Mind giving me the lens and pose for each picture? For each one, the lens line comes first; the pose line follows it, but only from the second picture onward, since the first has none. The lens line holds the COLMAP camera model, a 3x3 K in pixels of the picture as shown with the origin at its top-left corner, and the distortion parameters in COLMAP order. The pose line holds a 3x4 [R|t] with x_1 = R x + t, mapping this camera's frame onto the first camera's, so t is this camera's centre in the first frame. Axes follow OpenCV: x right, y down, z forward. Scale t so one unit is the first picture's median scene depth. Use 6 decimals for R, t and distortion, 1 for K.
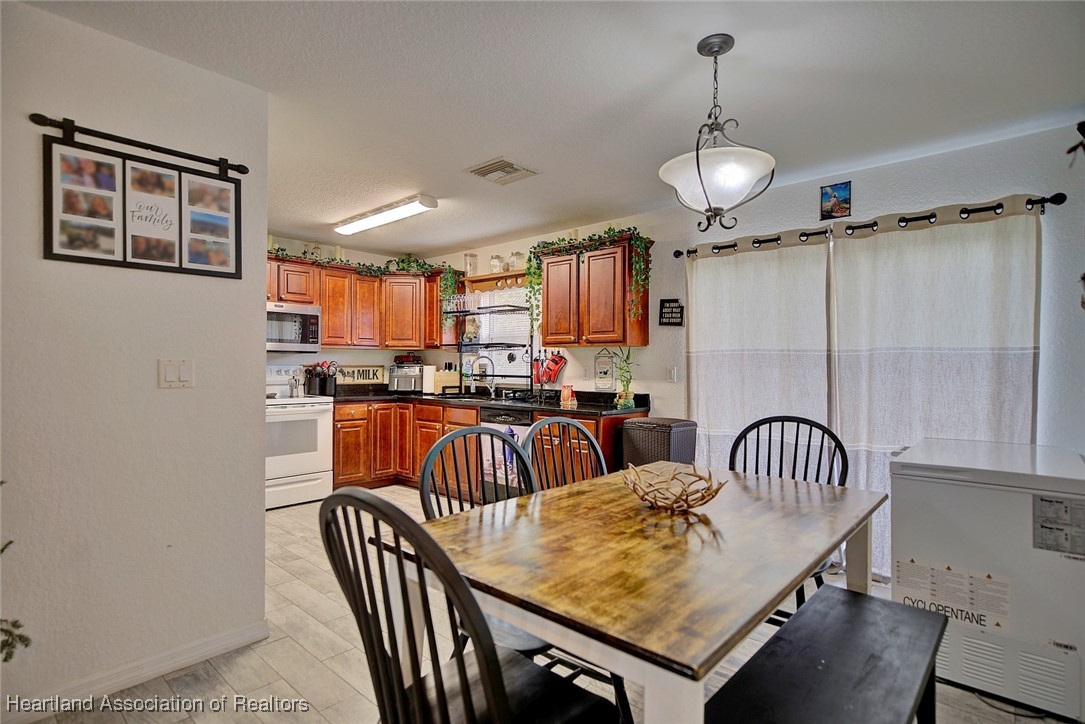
lens RADIAL K [[541.1, 0, 540.9], [0, 541.1, 365.4], [0, 0, 1]] dist [-0.000093, -0.000113]
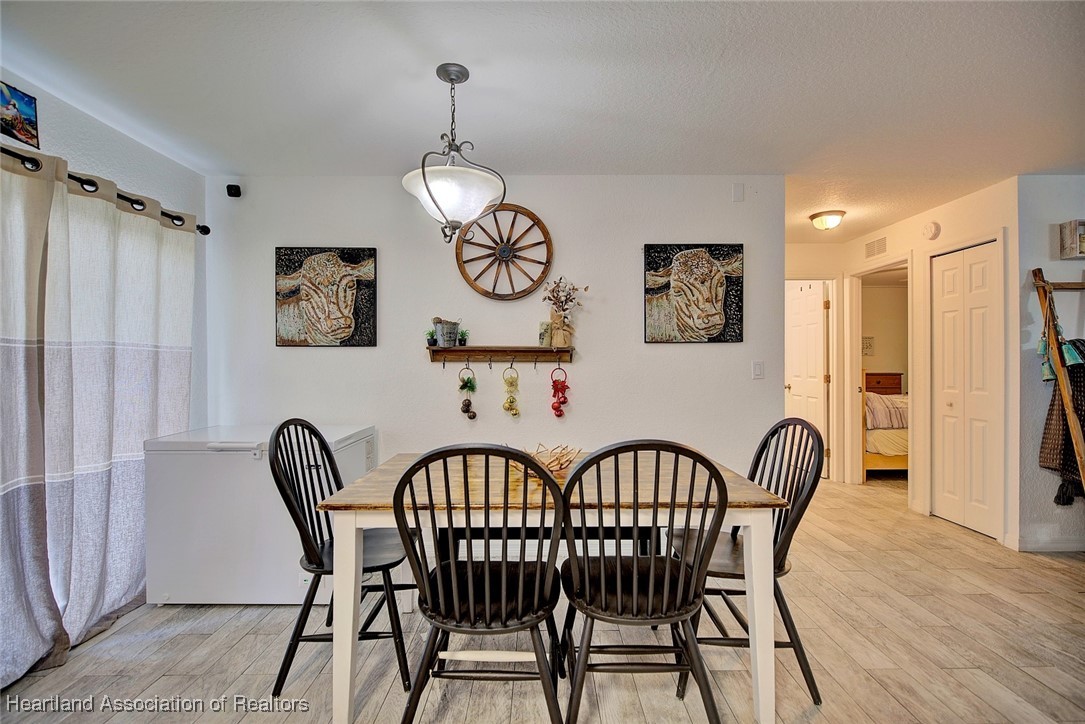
lens RADIAL K [[492.9, 0, 543.0], [0, 492.9, 364.2], [0, 0, 1]] dist [-0.003009, -0.000282]
pose [[-0.671181, -0.005761, 0.741271, -0.213261], [0.000240, 0.999968, 0.007989, -0.002580], [-0.741293, 0.005540, -0.671158, 0.600644]]
